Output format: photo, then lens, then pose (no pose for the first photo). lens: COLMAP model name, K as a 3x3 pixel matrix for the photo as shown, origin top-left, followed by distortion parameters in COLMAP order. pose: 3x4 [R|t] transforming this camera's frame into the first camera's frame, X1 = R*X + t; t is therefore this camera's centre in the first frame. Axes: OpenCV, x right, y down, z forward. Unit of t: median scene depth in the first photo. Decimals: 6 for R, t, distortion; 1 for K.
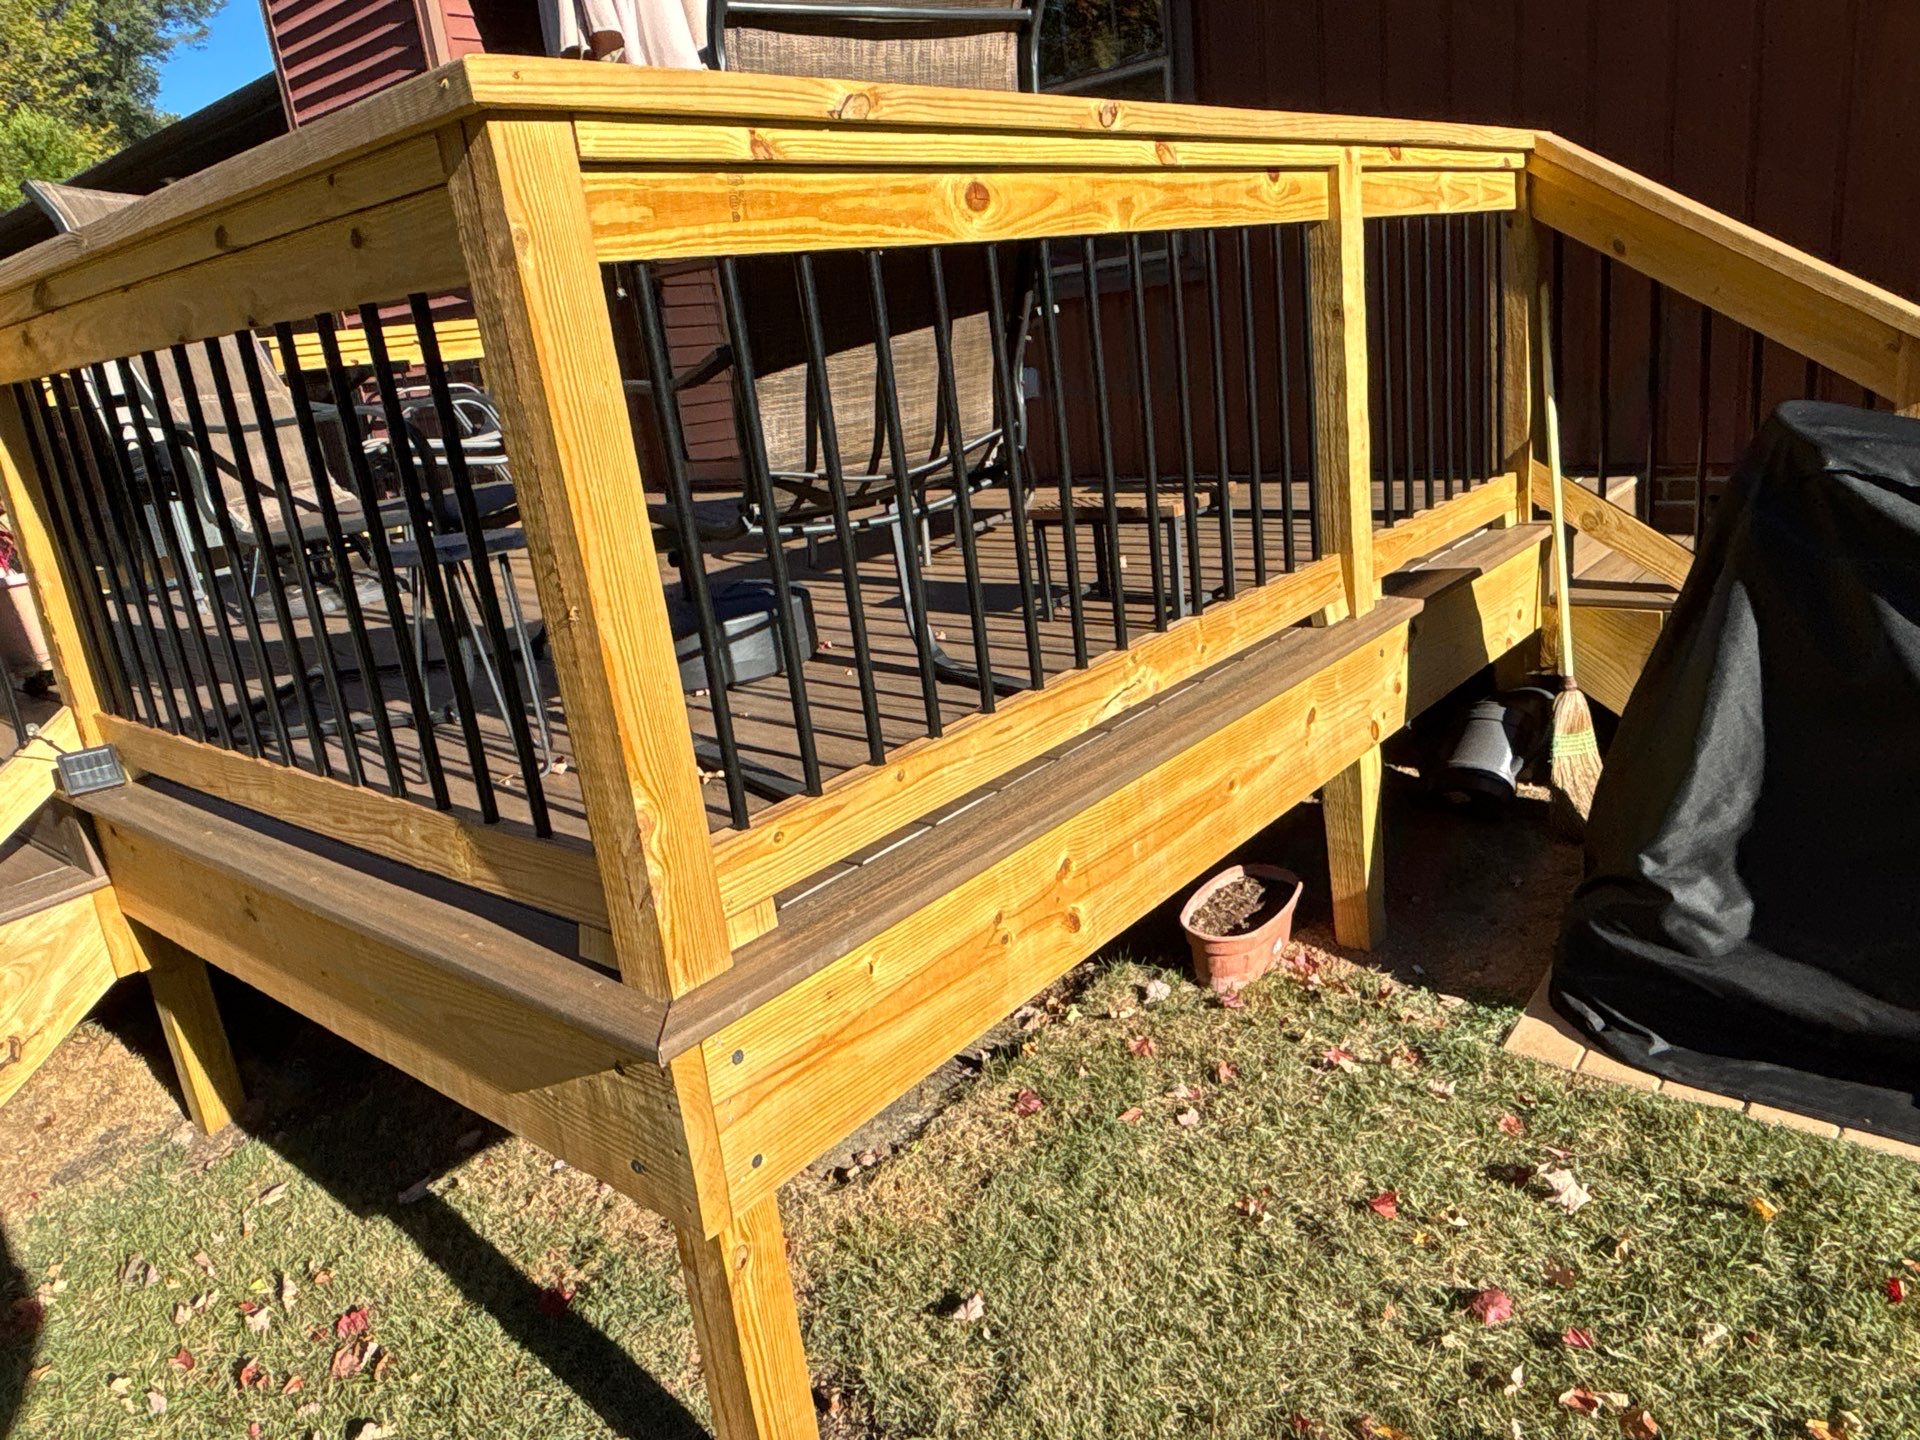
lens RADIAL K [[1317.9, 0, 960.0], [0, 1317.9, 720.0], [0, 0, 1]] dist [0.005058, 0.001609]
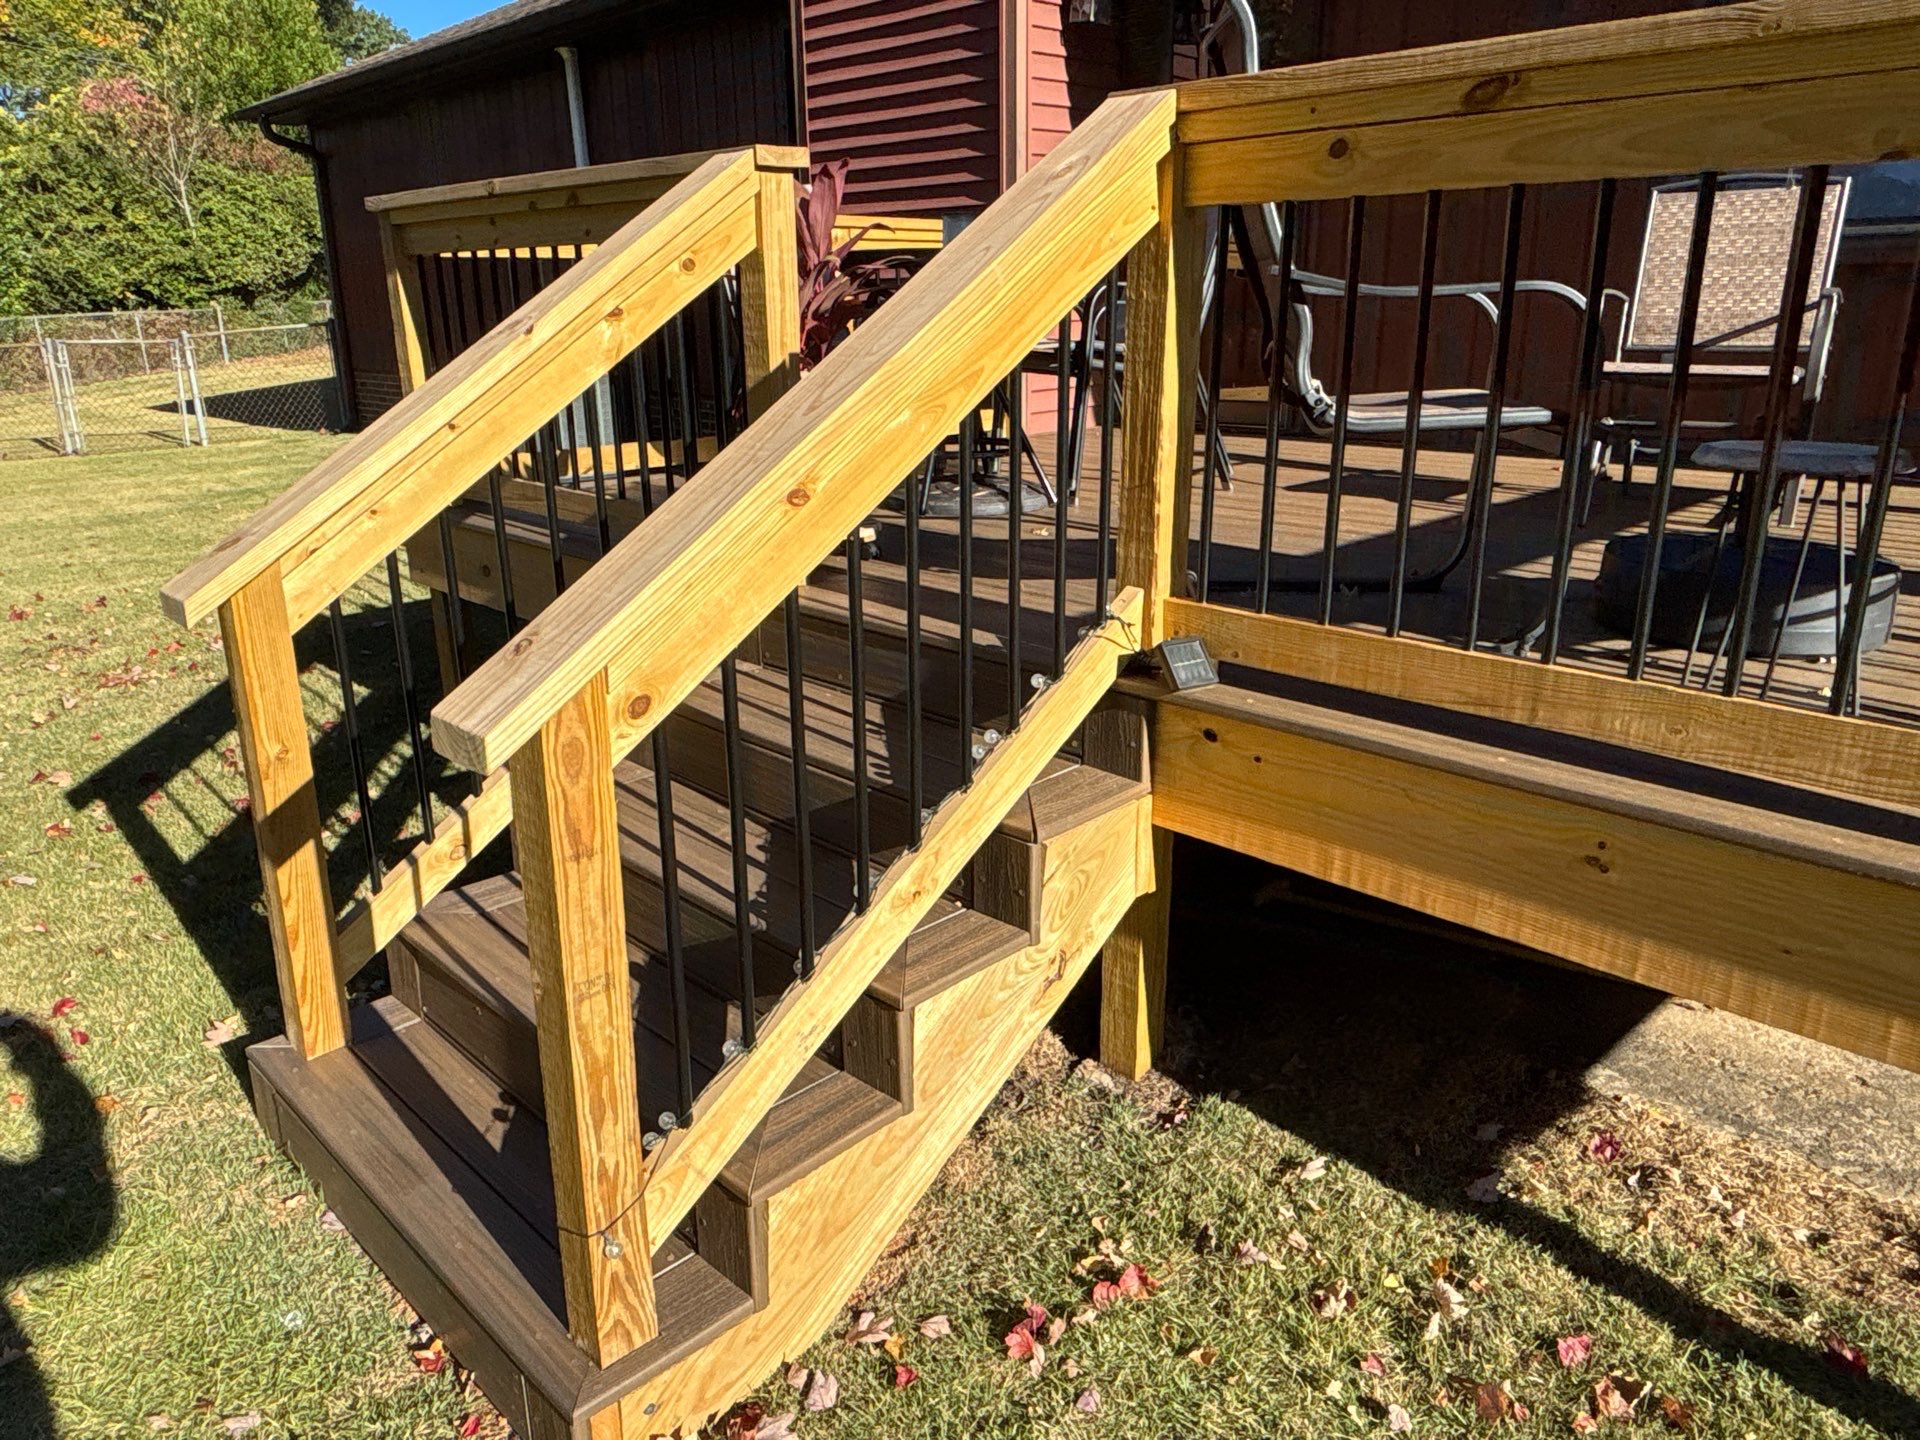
lens RADIAL K [[1317.9, 0, 960.0], [0, 1317.9, 720.0], [0, 0, 1]] dist [0.005058, 0.001609]
pose [[0.989943, 0.134119, -0.045000, -0.760308], [-0.133238, 0.990839, 0.022038, 0.076249], [0.047543, -0.015821, 0.998744, 0.112169]]
